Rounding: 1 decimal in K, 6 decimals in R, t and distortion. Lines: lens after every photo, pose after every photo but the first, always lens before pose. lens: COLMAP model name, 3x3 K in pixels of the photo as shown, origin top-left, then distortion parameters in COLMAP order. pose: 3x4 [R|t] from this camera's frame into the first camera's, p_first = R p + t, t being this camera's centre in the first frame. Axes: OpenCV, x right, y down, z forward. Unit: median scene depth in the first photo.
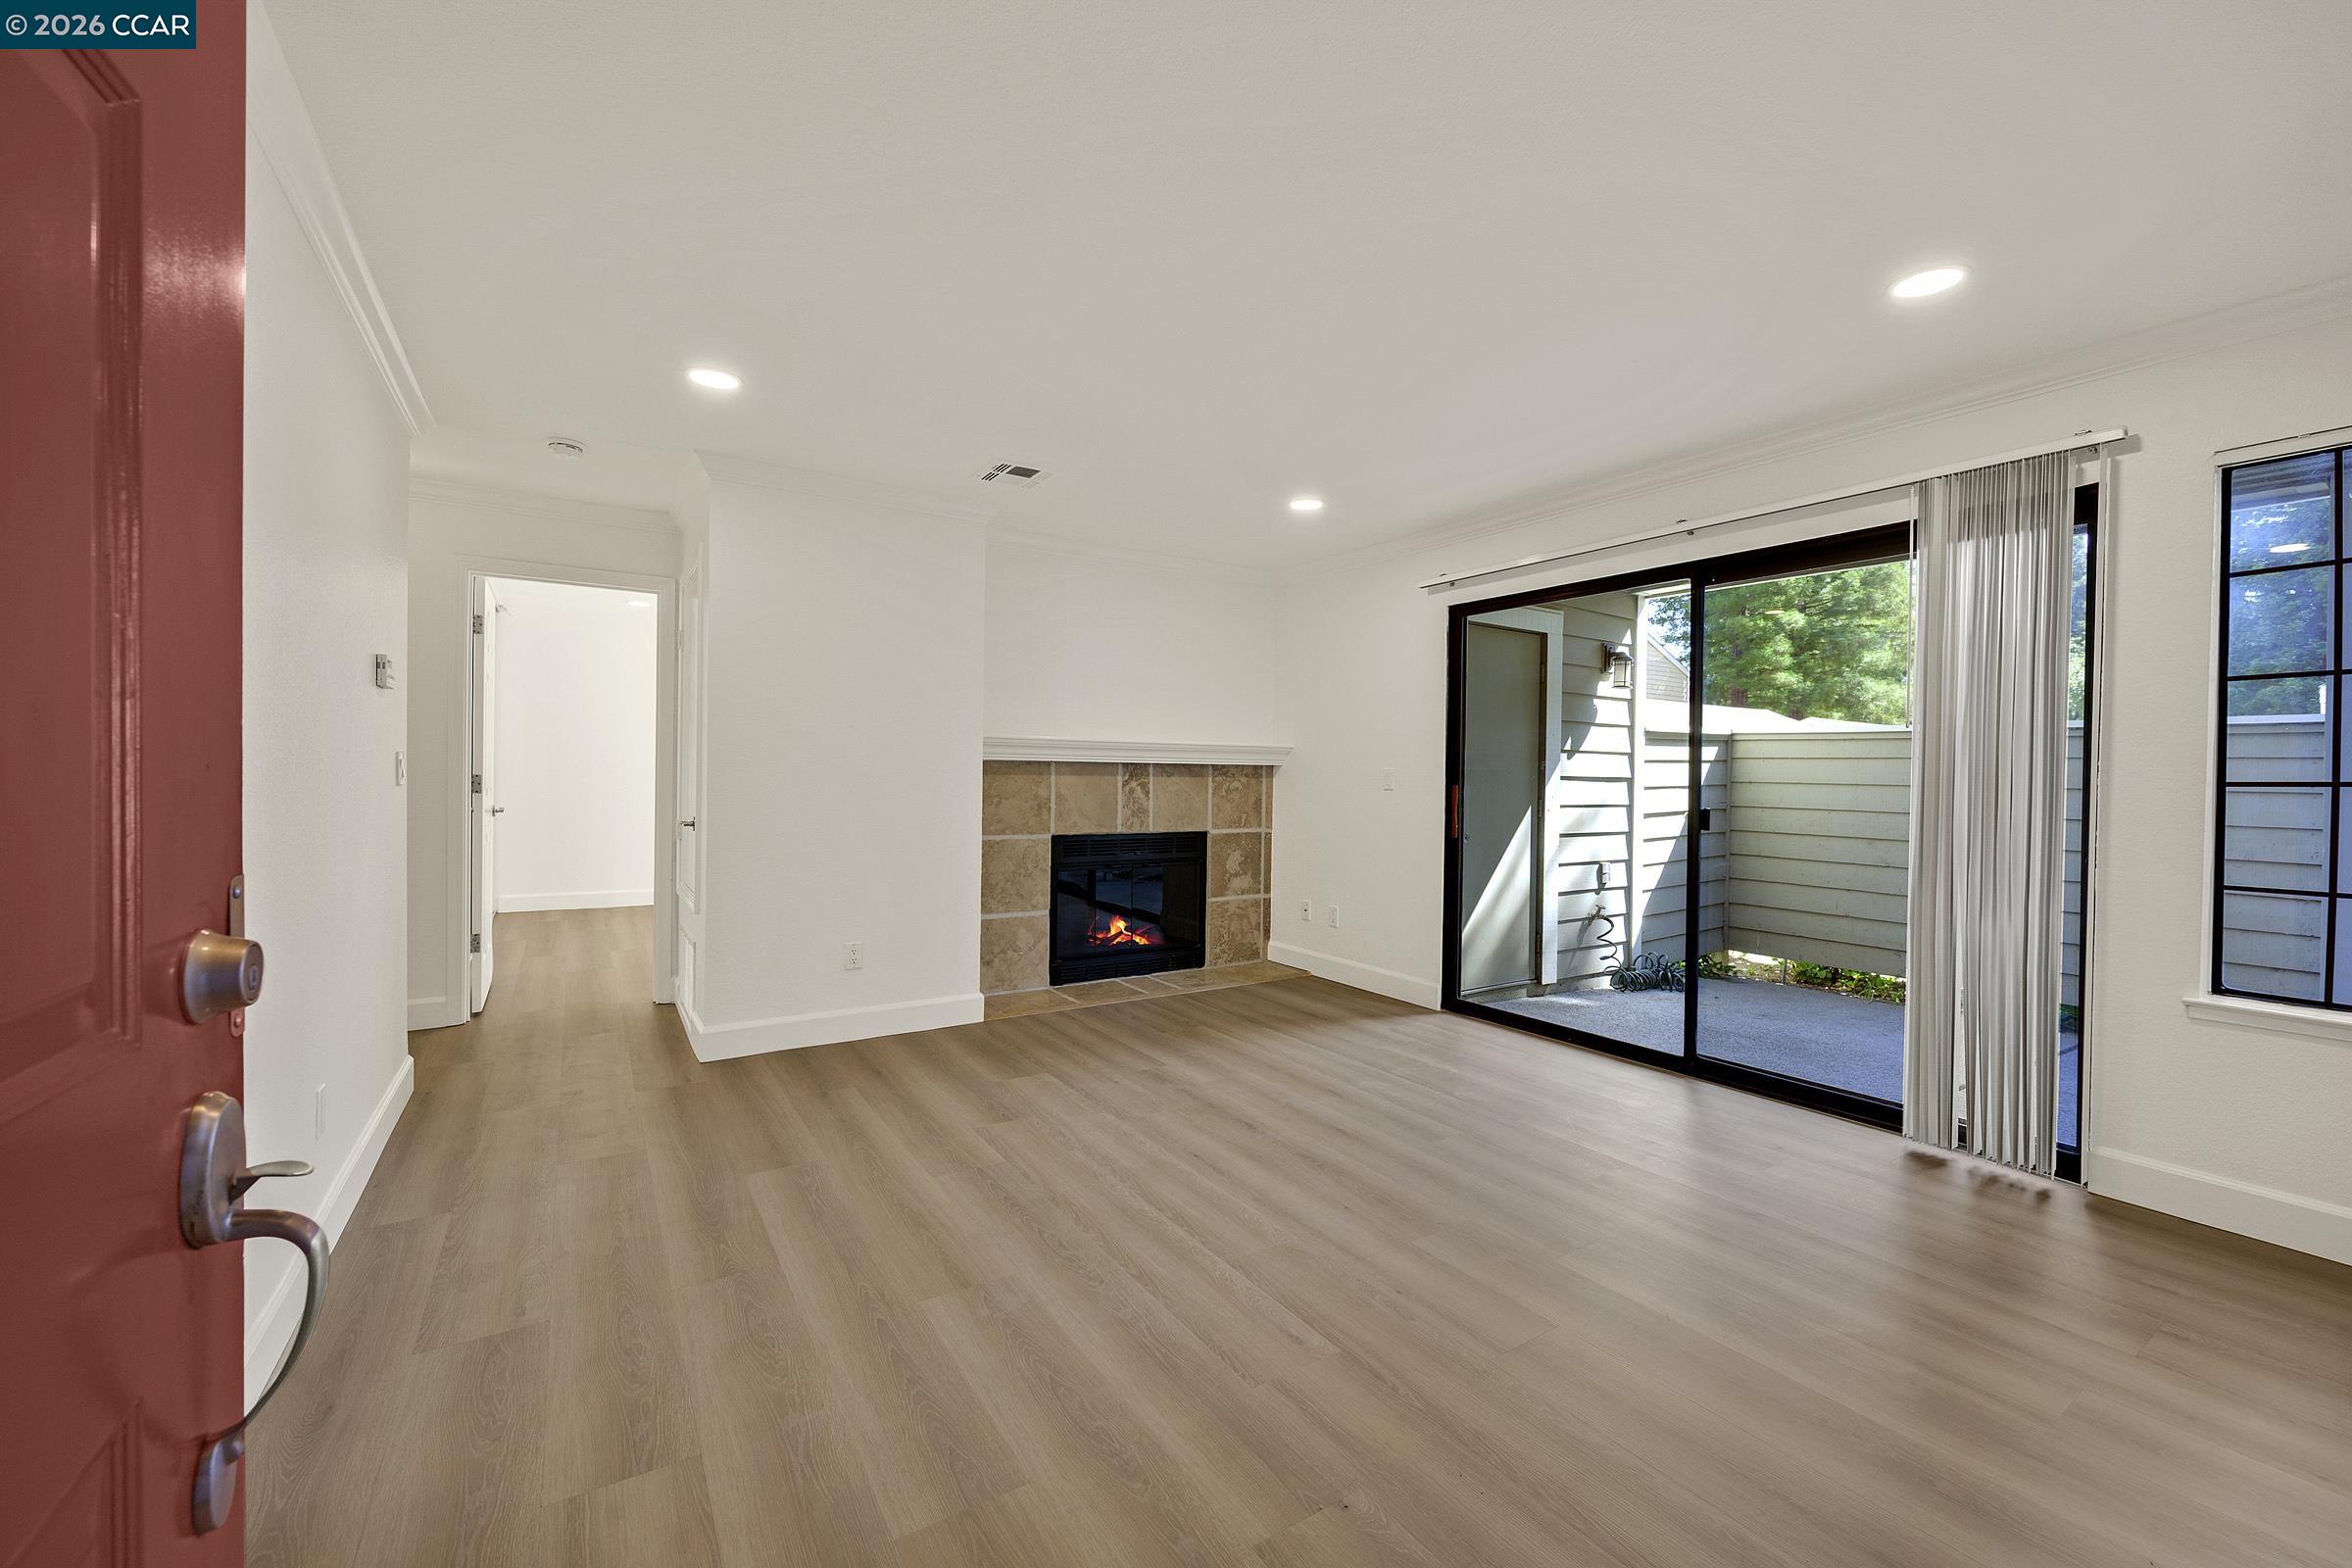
lens RADIAL K [[941.4, 0, 1185.1], [0, 941.4, 786.5], [0, 0, 1]] dist [-0.004491, 0.000410]
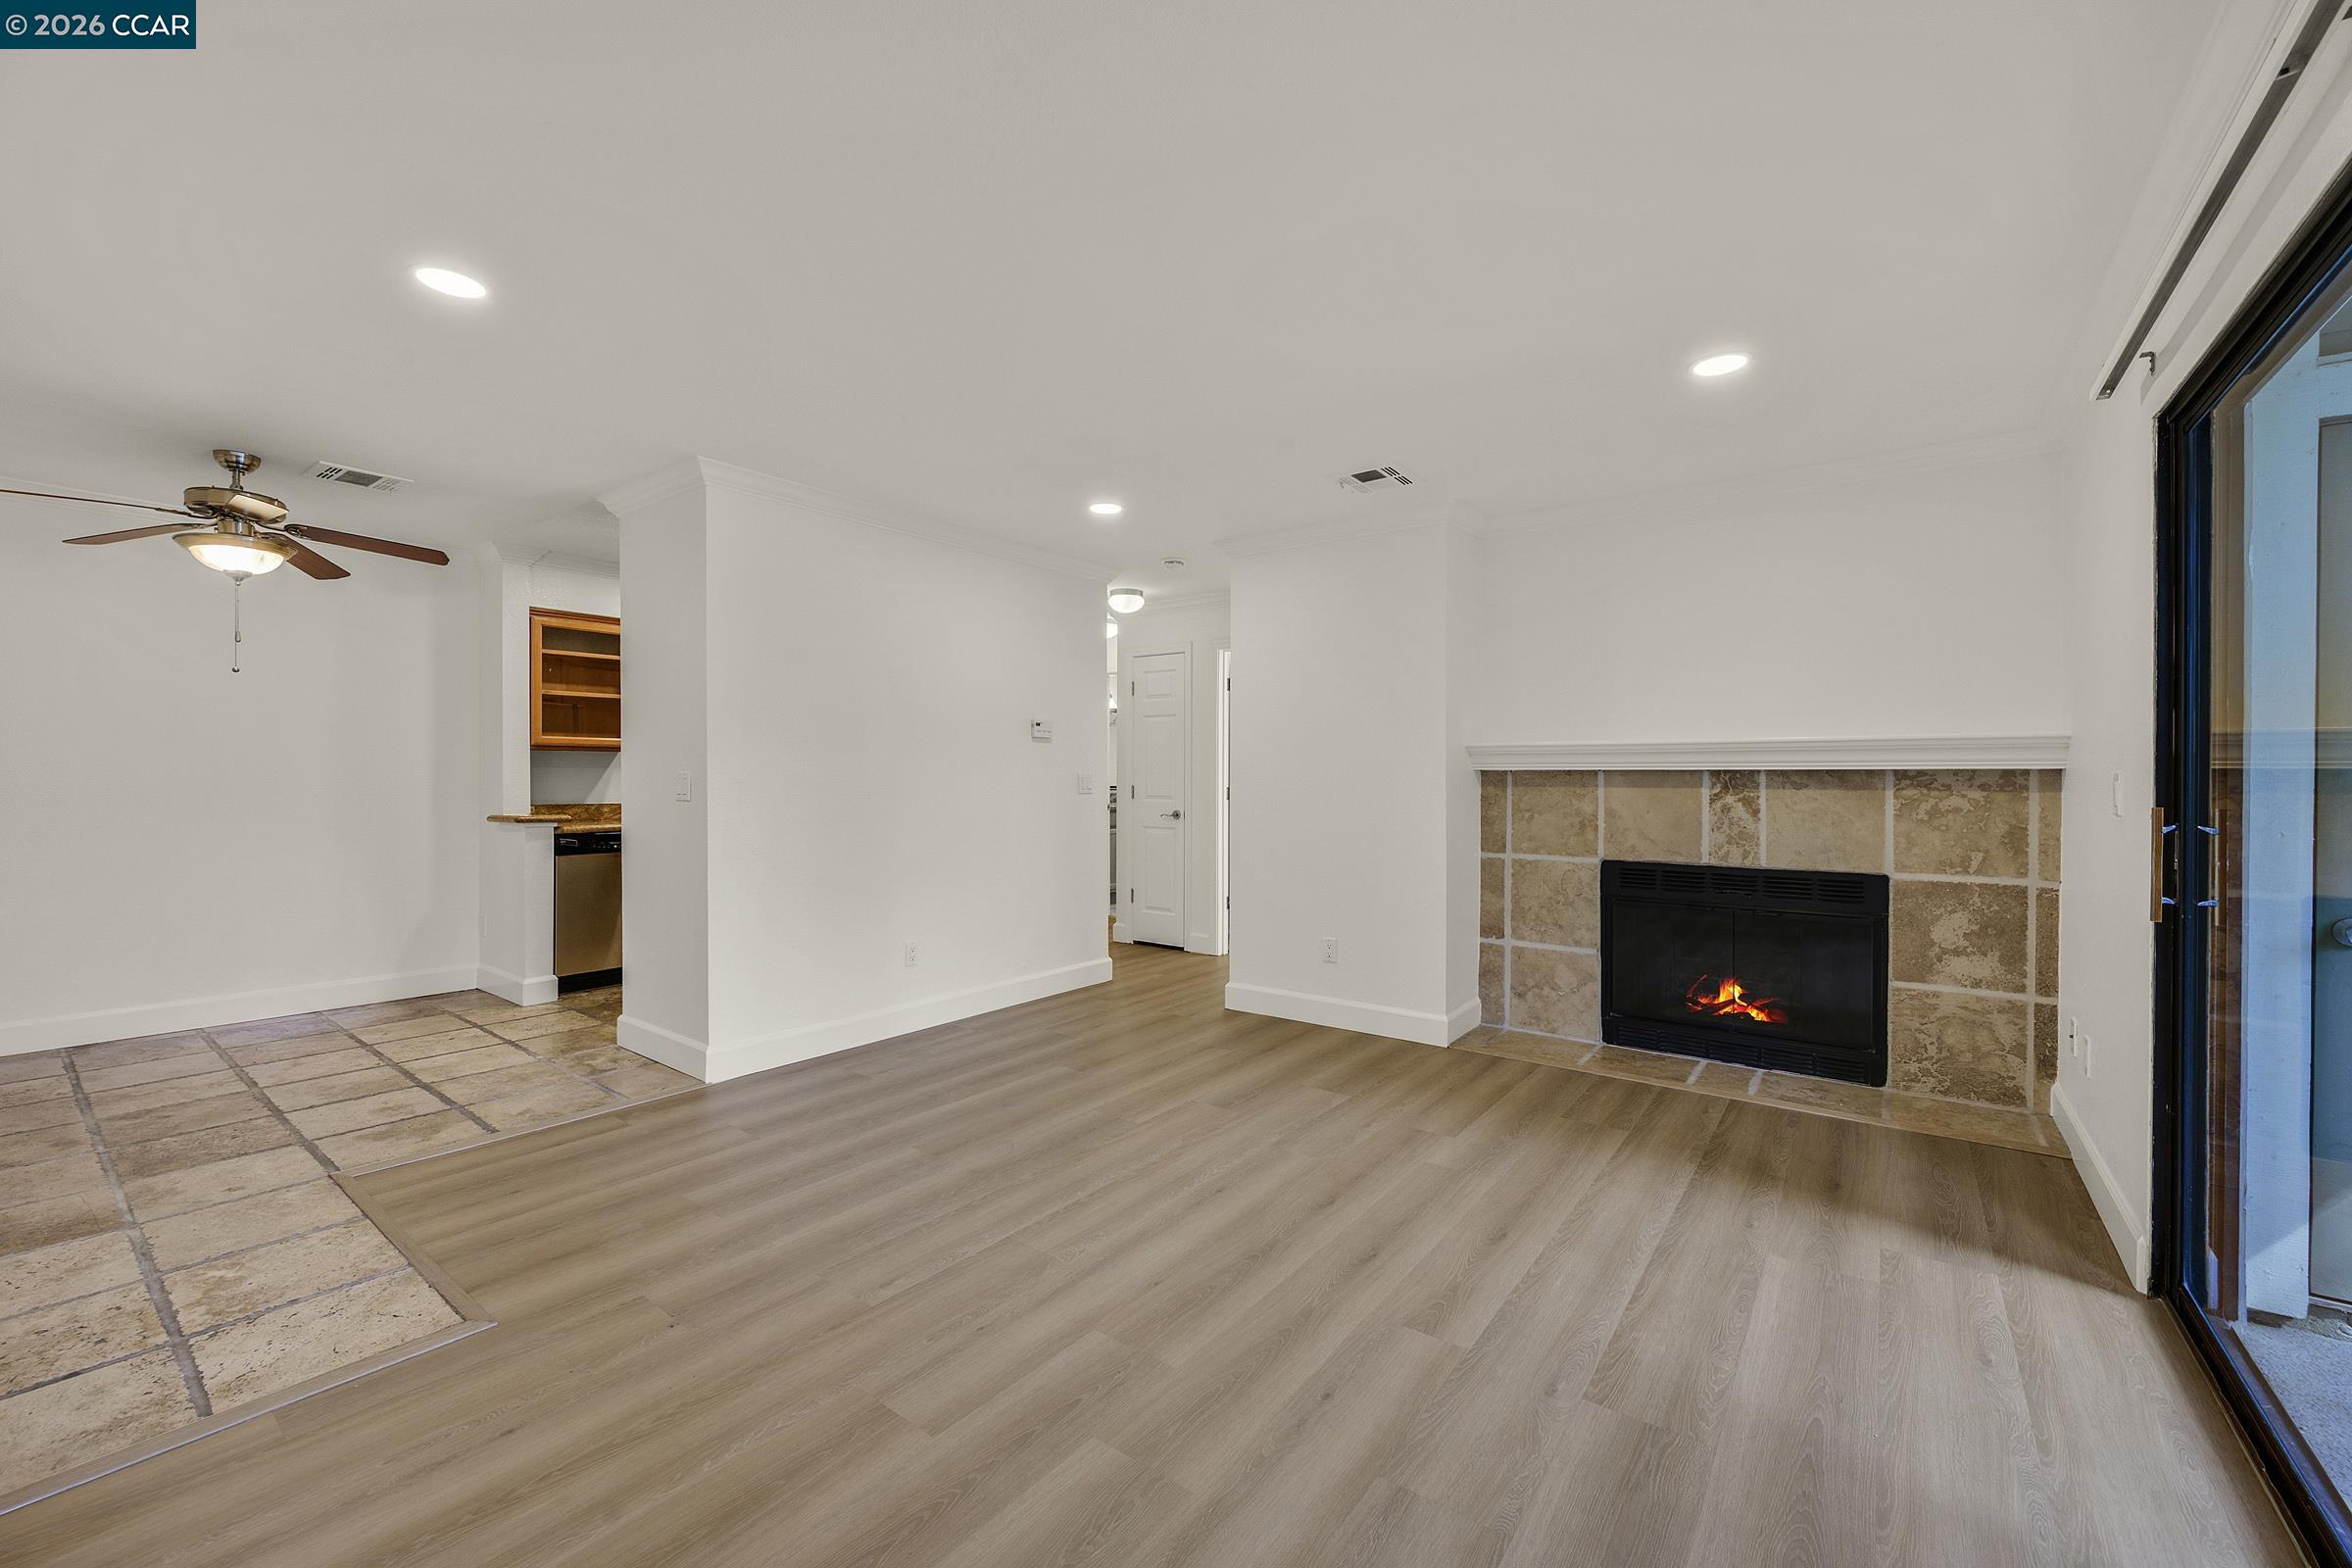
lens RADIAL K [[941.4, 0, 1179.6], [0, 941.4, 777.0], [0, 0, 1]] dist [-0.004491, 0.000410]
pose [[0.335089, -0.011065, -0.942121, 0.491373], [-0.011360, 0.999811, -0.015784, -0.003335], [0.942118, 0.015992, 0.334900, 0.353707]]
